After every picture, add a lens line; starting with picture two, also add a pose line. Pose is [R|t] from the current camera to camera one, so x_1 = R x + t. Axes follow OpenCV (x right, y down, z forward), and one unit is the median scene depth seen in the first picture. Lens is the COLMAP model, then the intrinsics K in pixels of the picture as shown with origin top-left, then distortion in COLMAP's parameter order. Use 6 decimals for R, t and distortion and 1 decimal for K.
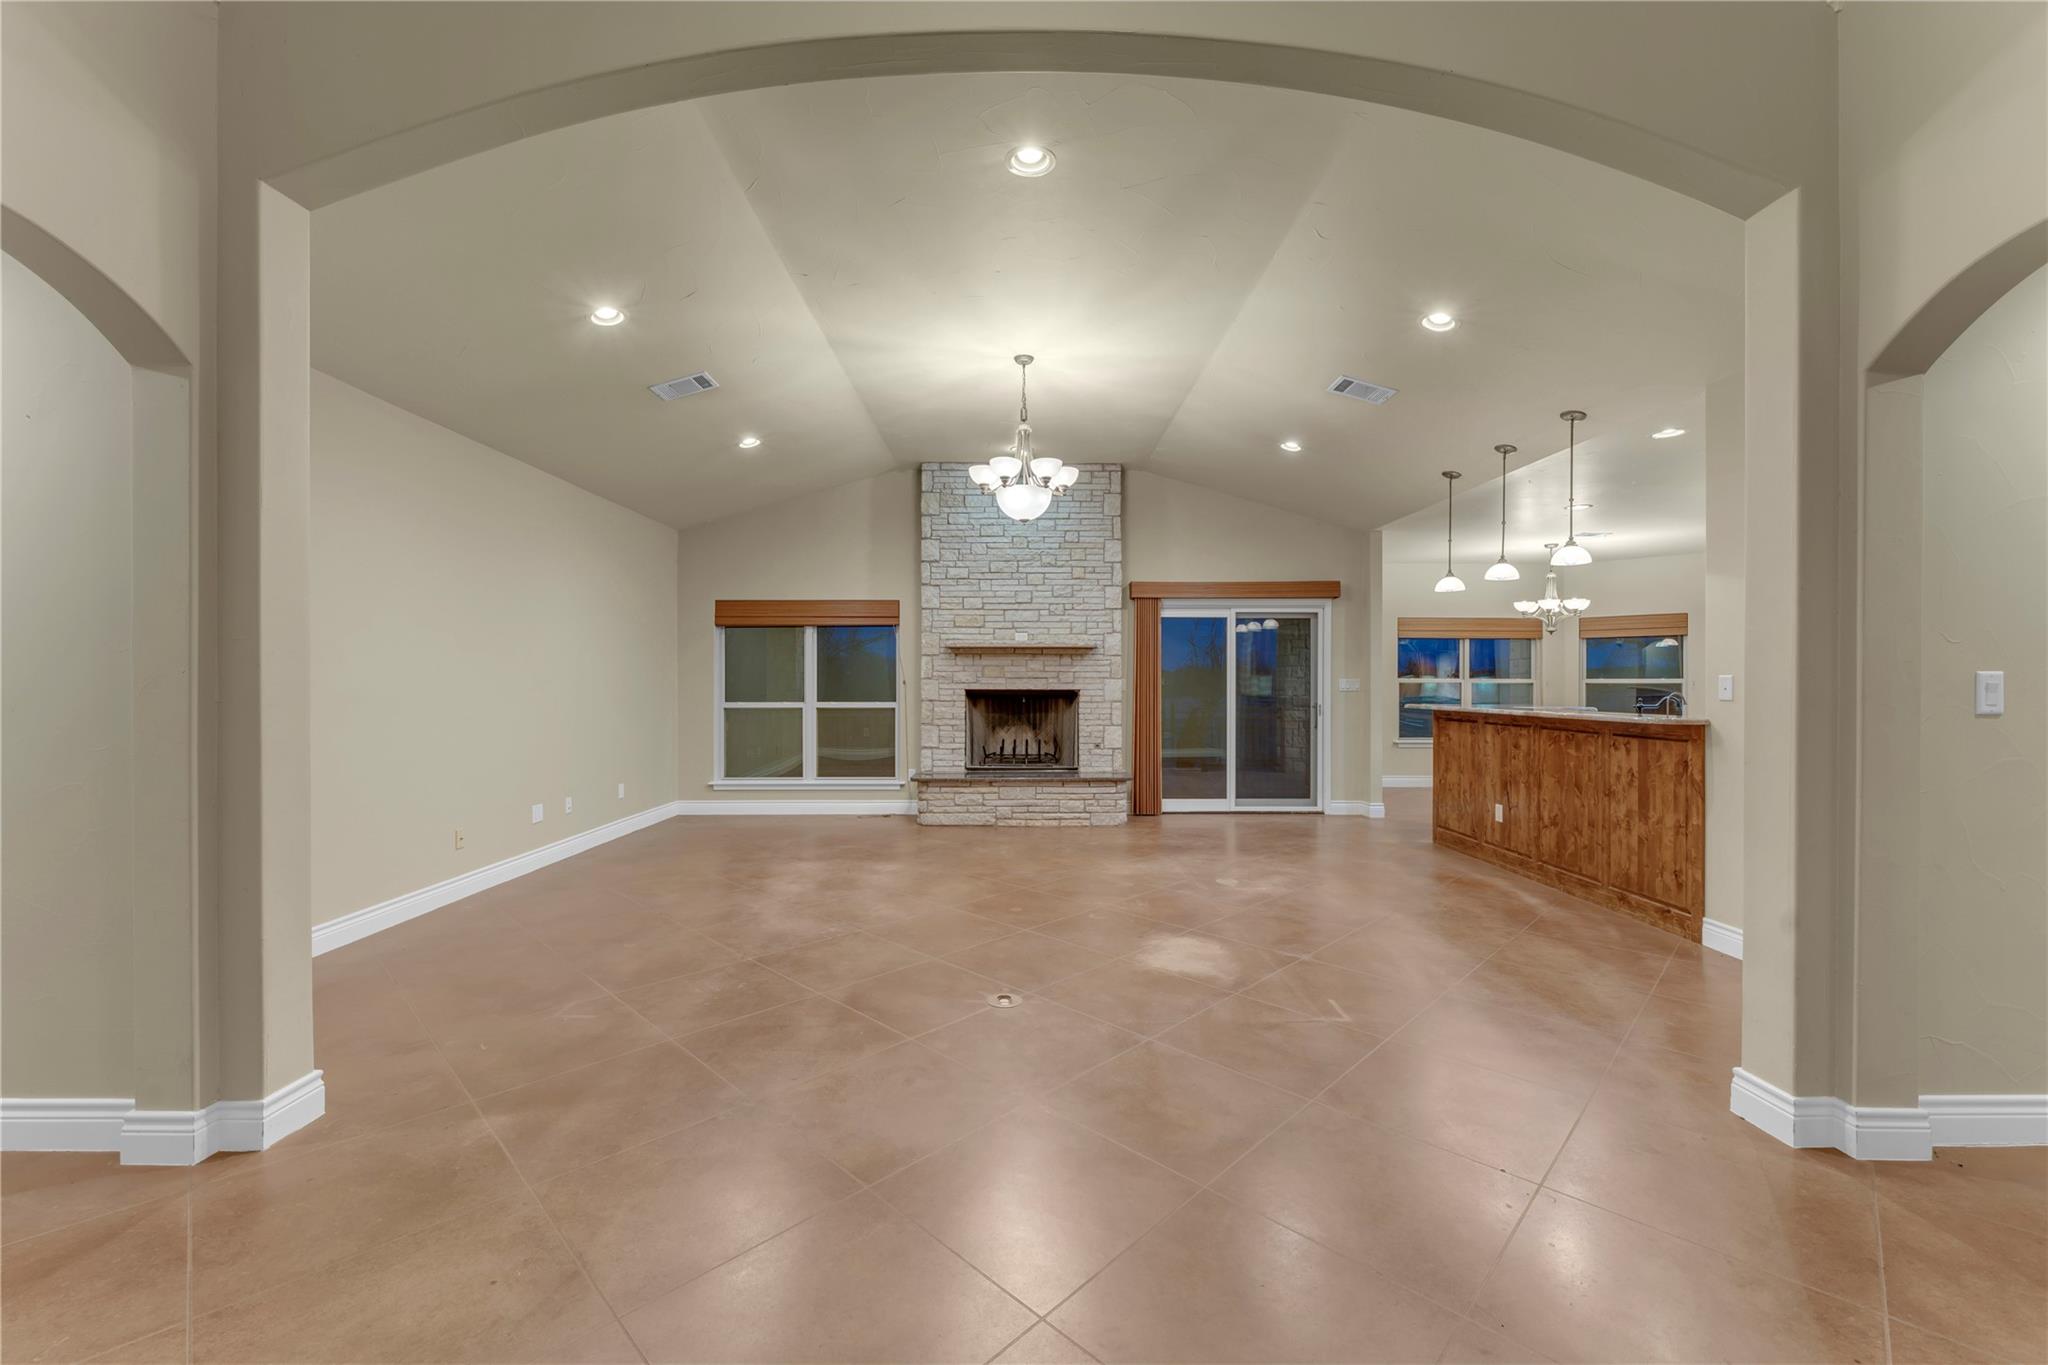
lens RADIAL K [[810.4, 0, 1032.2], [0, 810.4, 678.5], [0, 0, 1]] dist [-0.002220, -0.000650]
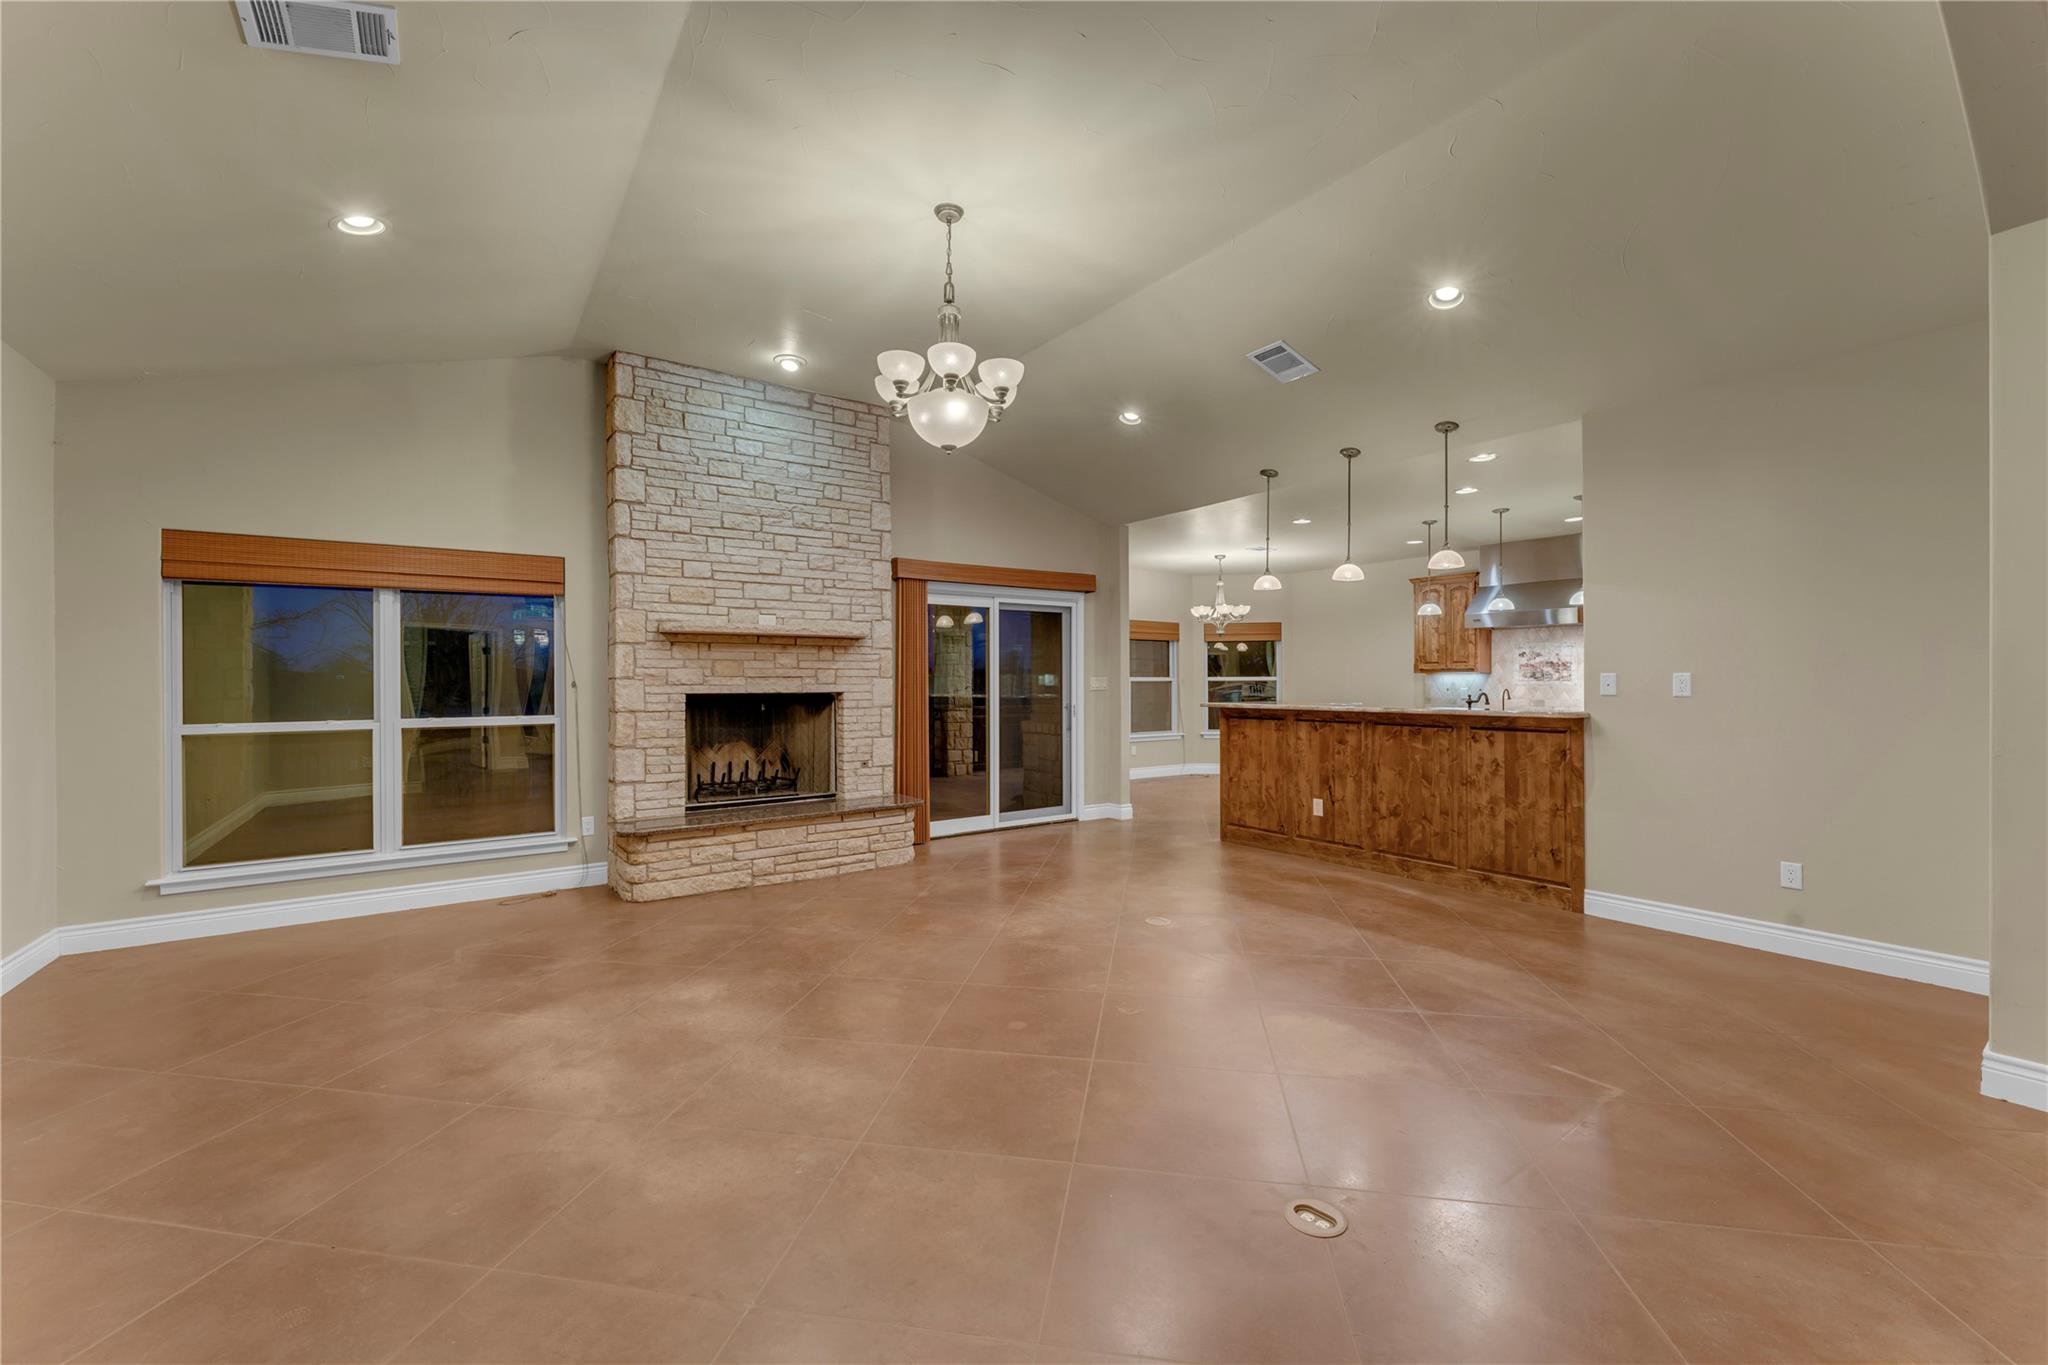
lens RADIAL K [[810.4, 0, 1025.5], [0, 810.4, 676.5], [0, 0, 1]] dist [-0.002220, -0.000650]
pose [[0.825916, -0.001595, 0.563790, -0.267509], [0.002422, 0.999997, -0.000720, -0.000343], [-0.563787, 0.001960, 0.825918, 0.308047]]
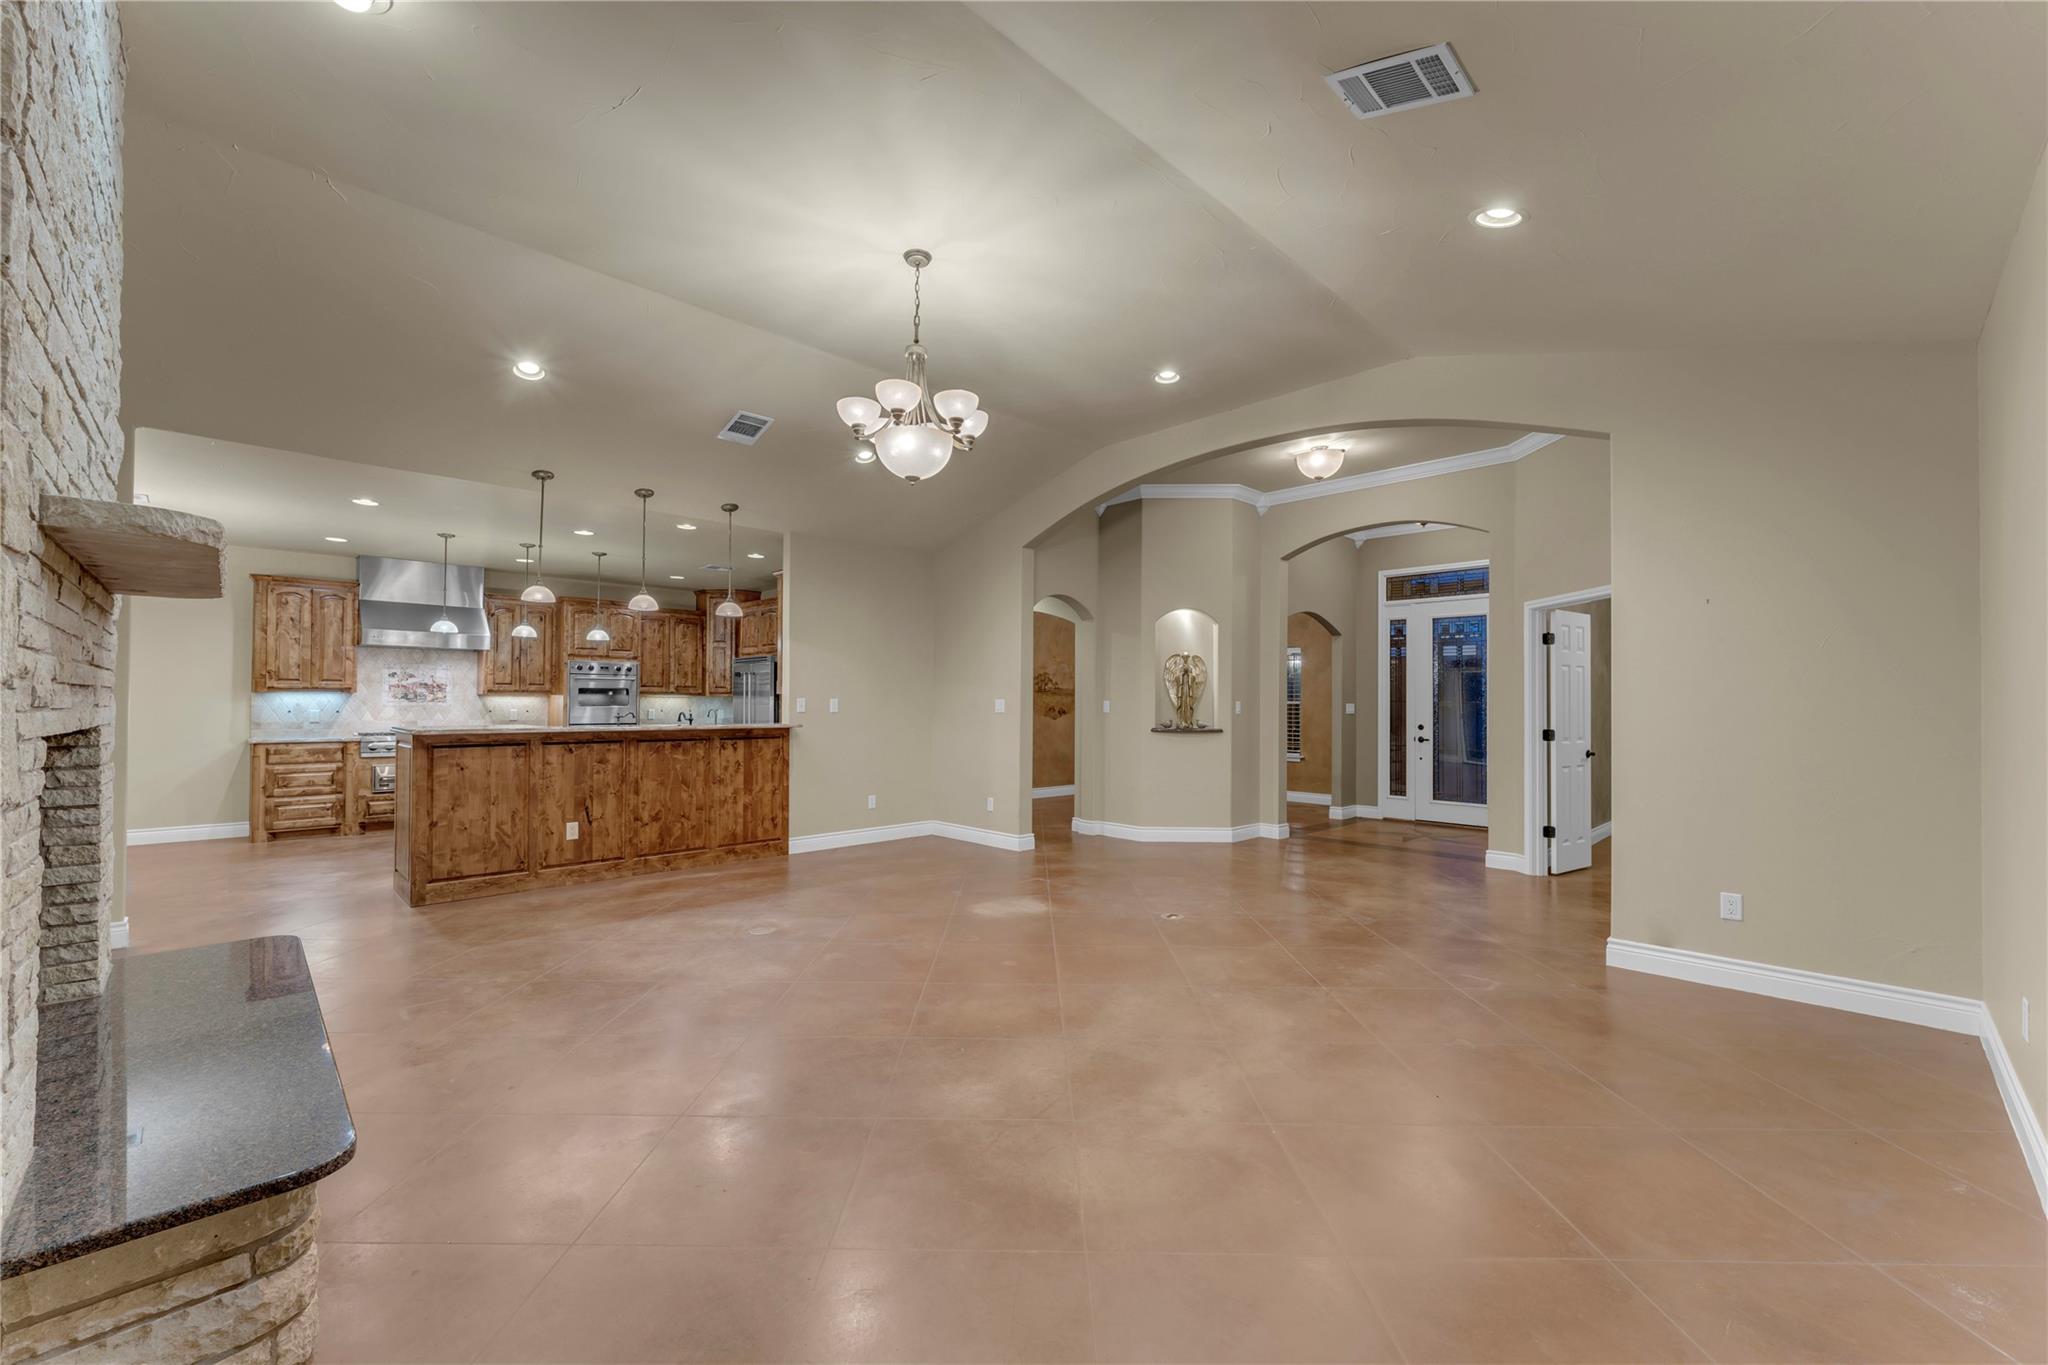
lens RADIAL K [[810.4, 0, 1010.3], [0, 810.4, 689.2], [0, 0, 1]] dist [-0.002220, -0.000650]
pose [[-0.676252, 0.007282, 0.736634, -0.461848], [-0.008266, 0.999813, -0.017471, 0.002076], [-0.736624, -0.017904, -0.676065, 1.102765]]
